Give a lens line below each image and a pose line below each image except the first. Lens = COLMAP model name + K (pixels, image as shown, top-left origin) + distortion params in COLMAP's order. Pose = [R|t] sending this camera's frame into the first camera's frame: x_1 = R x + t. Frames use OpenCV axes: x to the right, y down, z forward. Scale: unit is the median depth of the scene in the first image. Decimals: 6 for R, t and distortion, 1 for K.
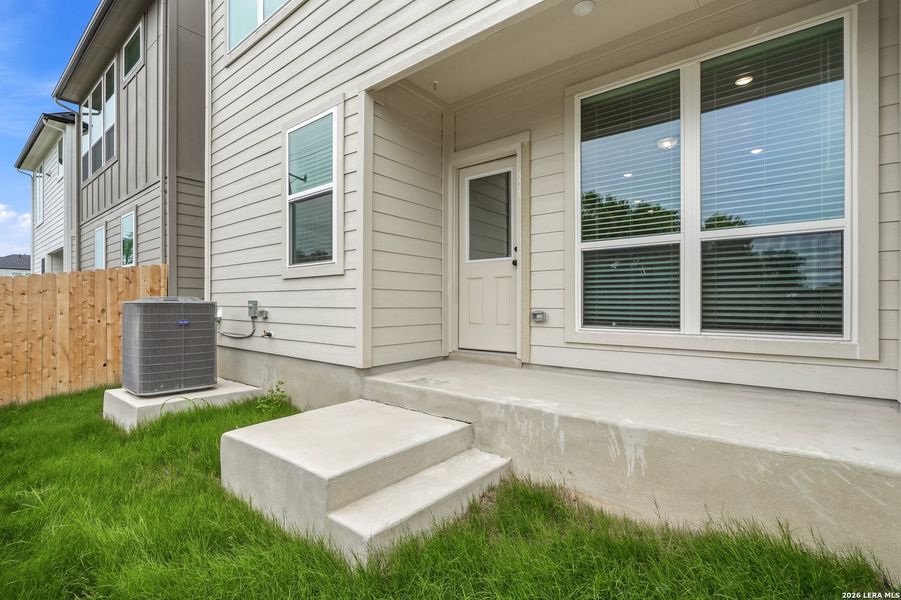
lens RADIAL K [[411.1, 0, 449.1], [0, 411.1, 302.3], [0, 0, 1]] dist [-0.002268, -0.000019]
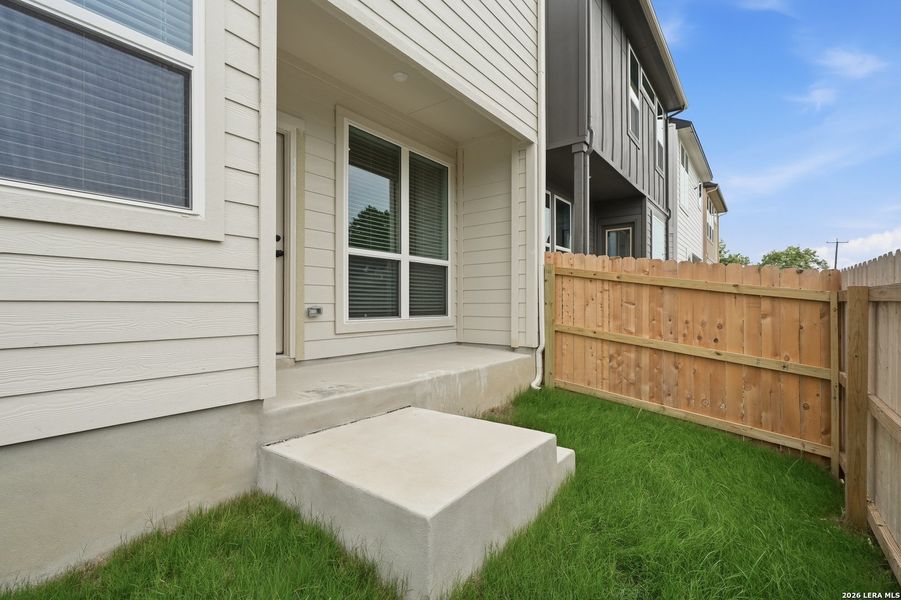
lens RADIAL K [[411.1, 0, 449.1], [0, 411.1, 302.3], [0, 0, 1]] dist [-0.002268, -0.000019]
pose [[-0.018365, 0.002386, 0.999828, -0.908983], [-0.006829, 0.999974, -0.002512, 0.013351], [-0.999808, -0.006874, -0.018348, 0.783316]]
